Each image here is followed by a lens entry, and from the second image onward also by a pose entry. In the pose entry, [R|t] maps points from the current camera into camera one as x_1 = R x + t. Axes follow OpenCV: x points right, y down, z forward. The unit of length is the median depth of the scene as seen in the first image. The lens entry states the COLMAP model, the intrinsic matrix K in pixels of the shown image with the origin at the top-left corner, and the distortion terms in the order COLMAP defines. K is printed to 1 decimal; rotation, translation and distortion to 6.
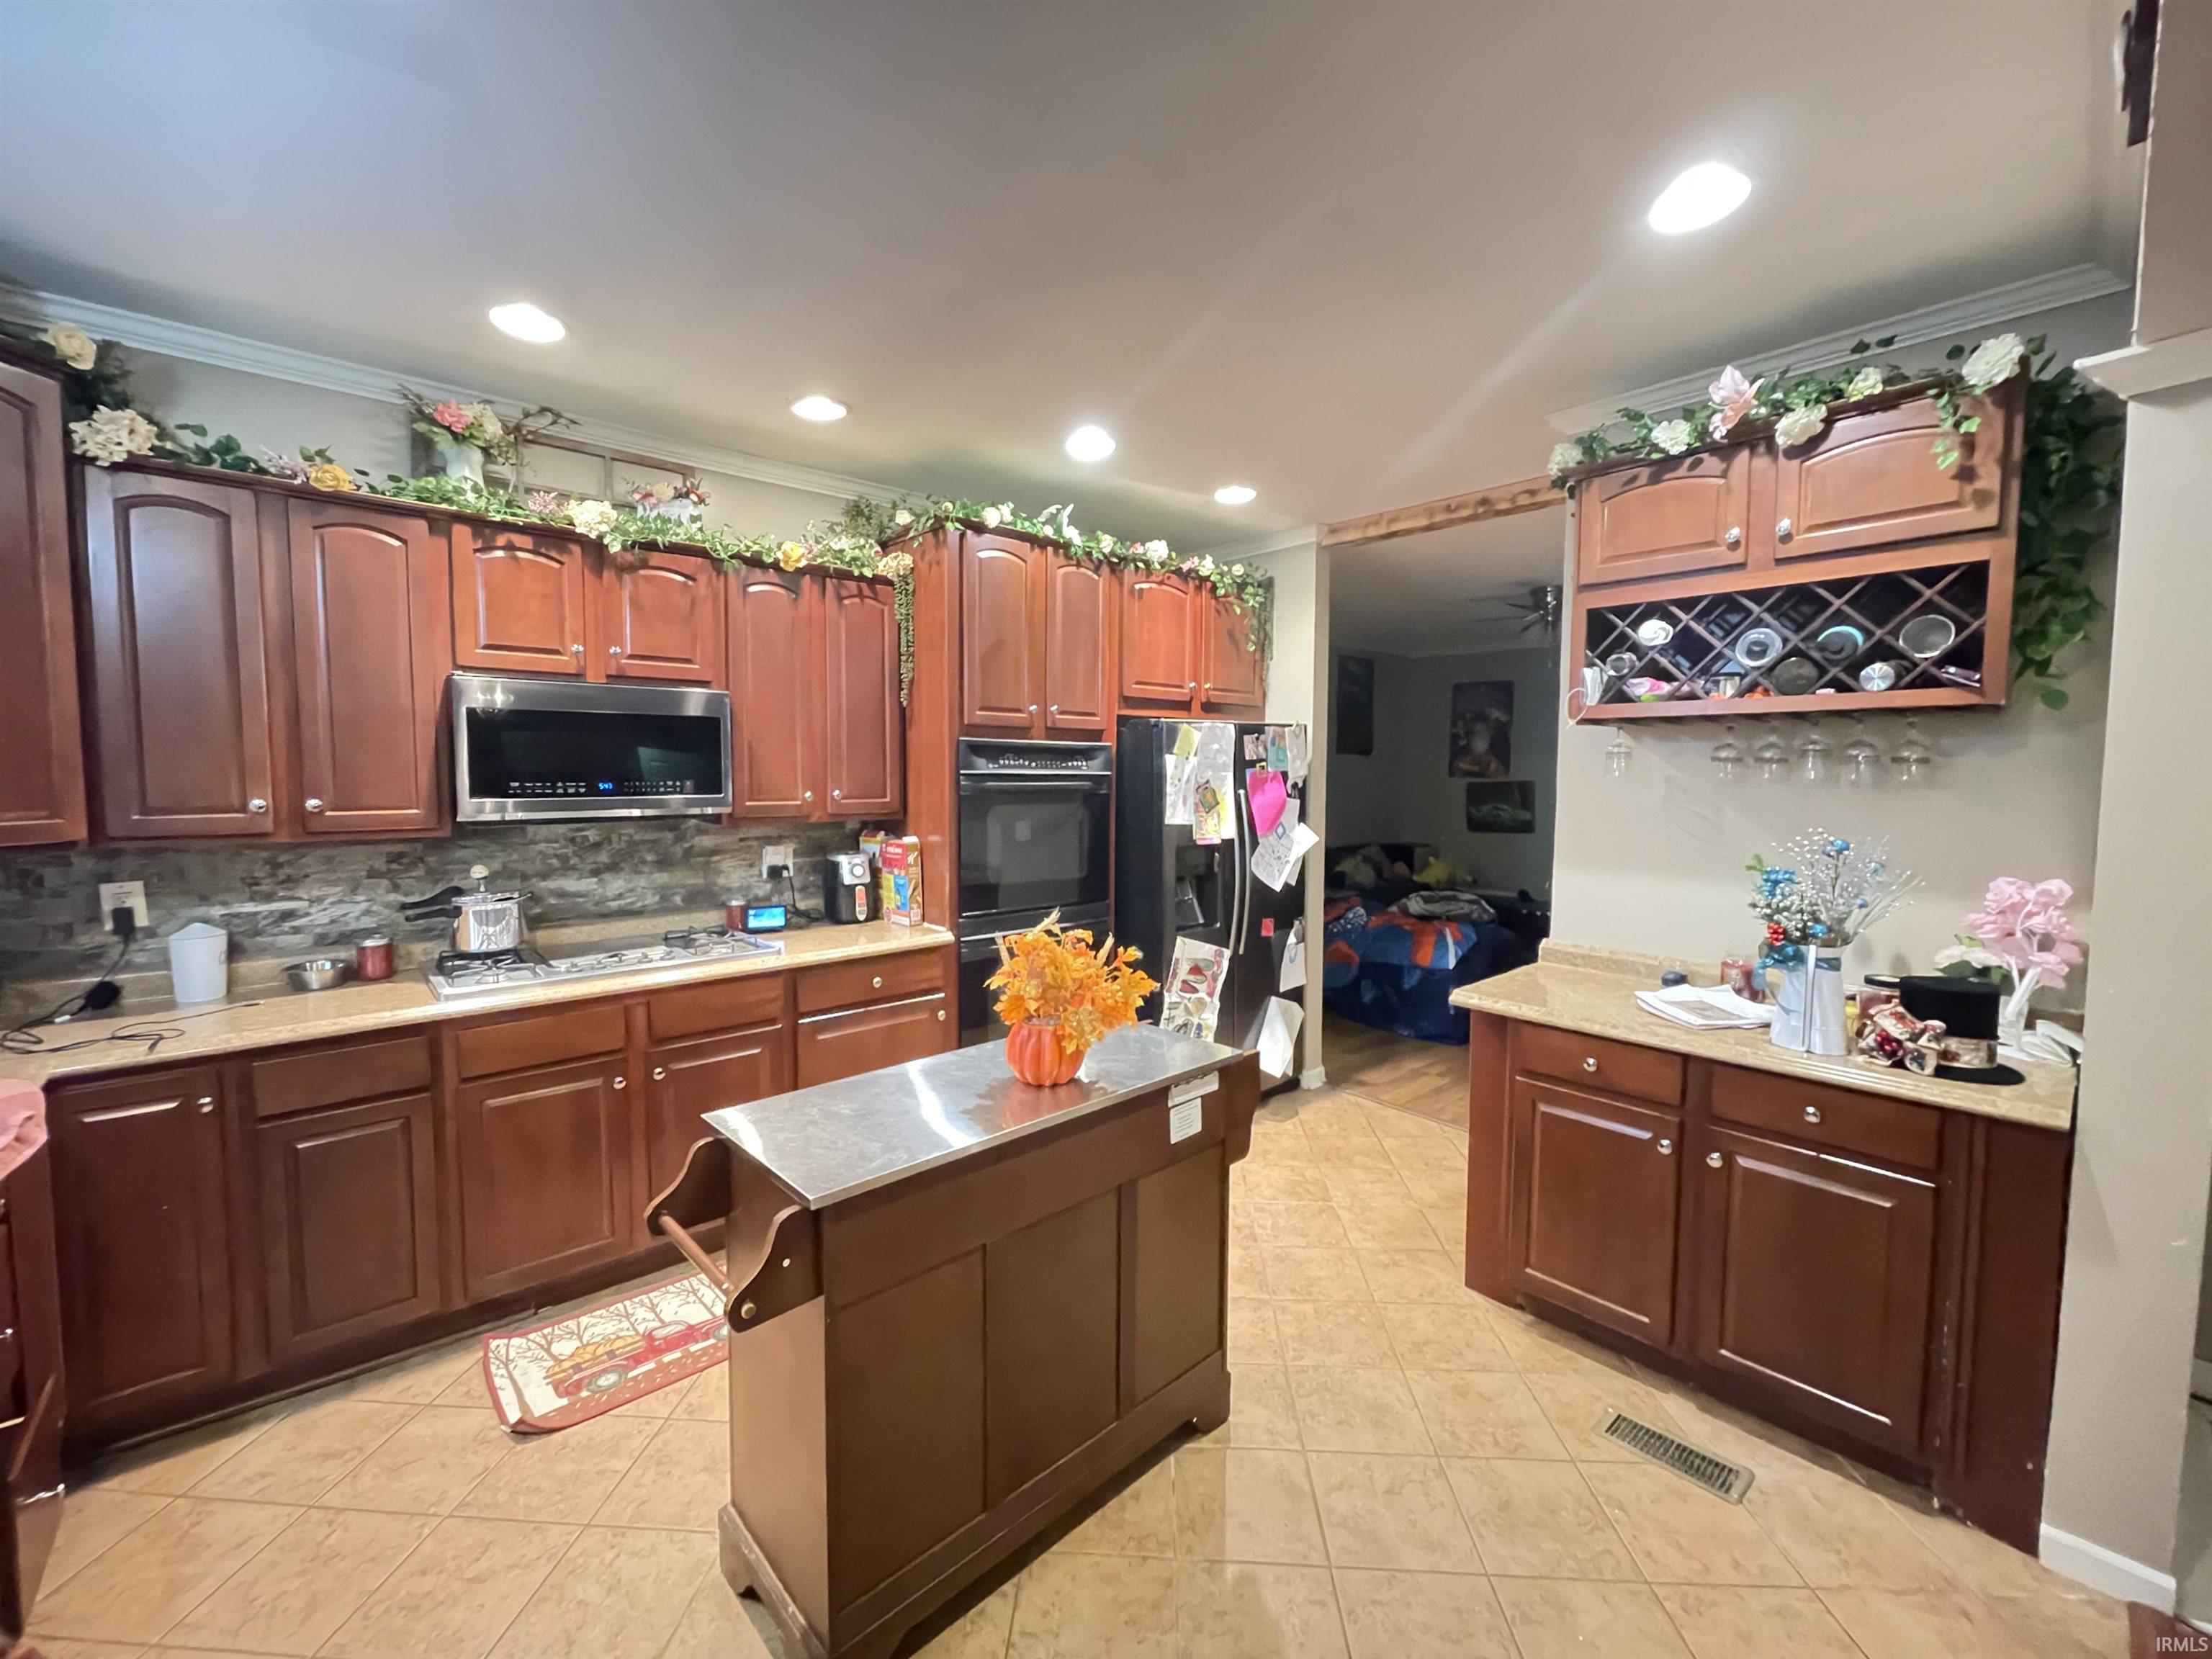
lens RADIAL K [[900.4, 0, 1103.7], [0, 900.4, 825.6], [0, 0, 1]] dist [0.001577, -0.000629]
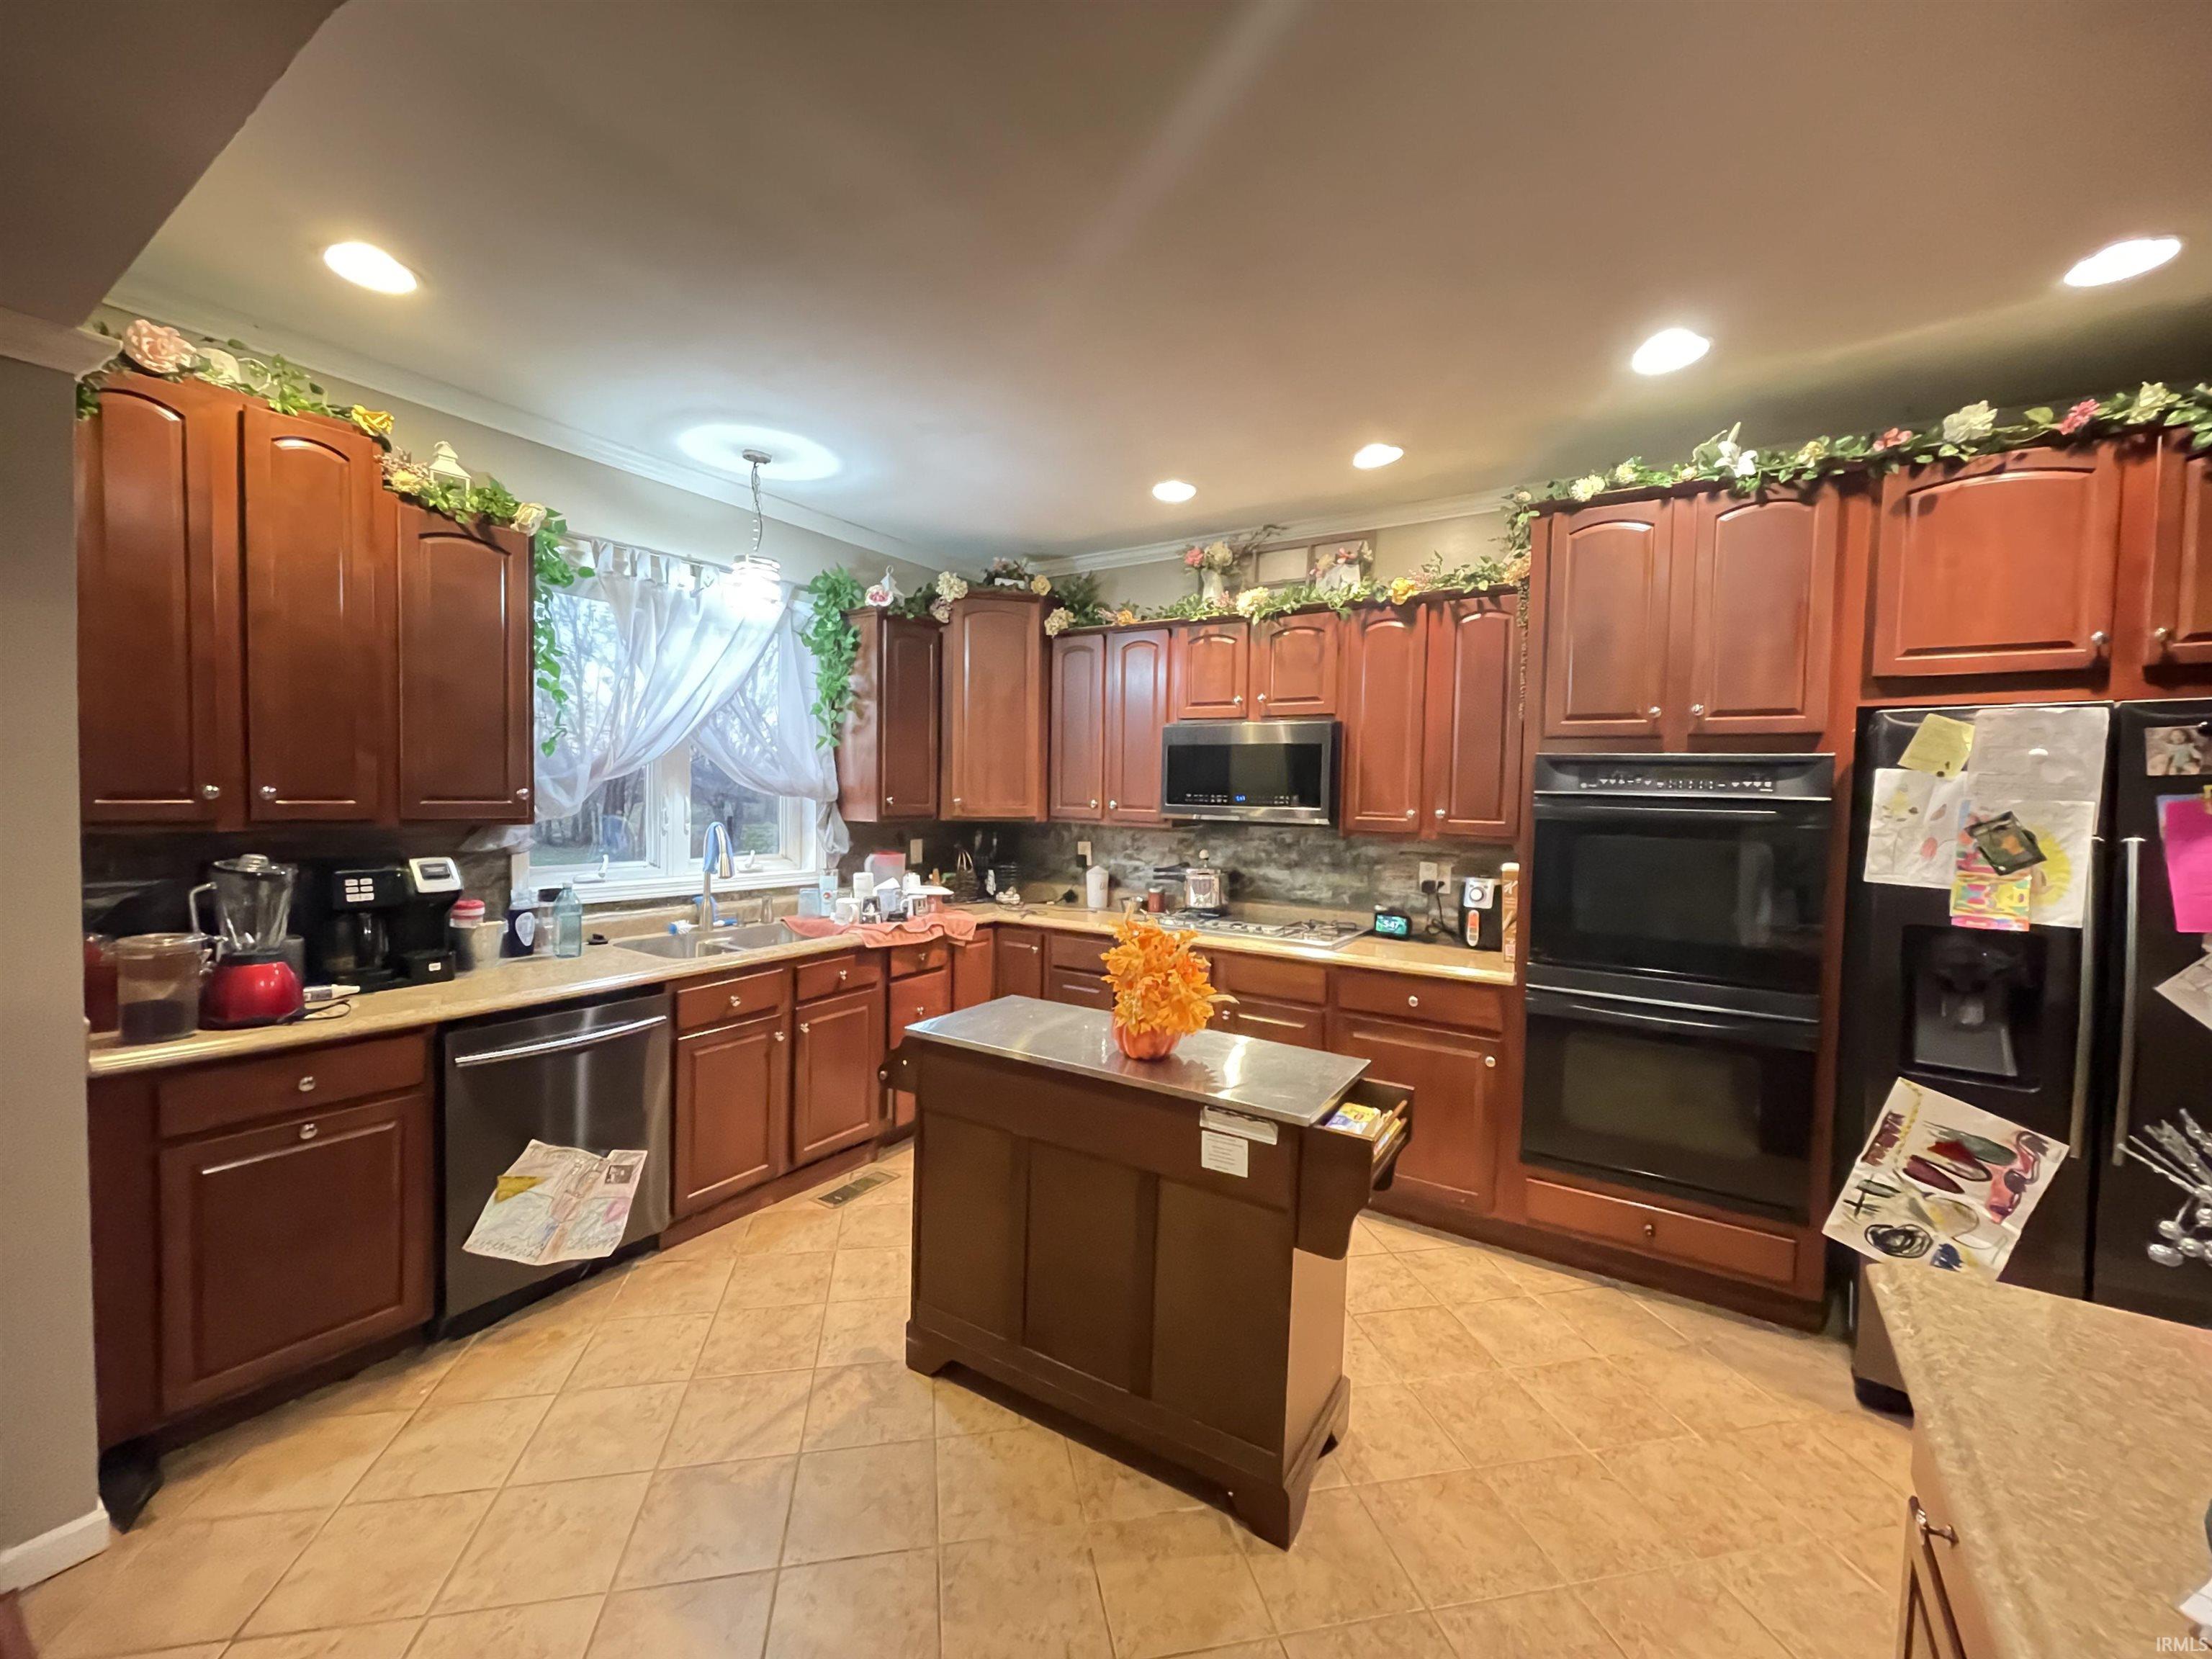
lens RADIAL K [[900.4, 0, 1104.7], [0, 900.4, 826.1], [0, 0, 1]] dist [0.001577, -0.000629]
pose [[0.248648, 0.041857, -0.967689, 0.585138], [-0.080216, 0.996524, 0.022492, -0.013194], [0.965267, 0.072031, 0.251141, 0.383808]]
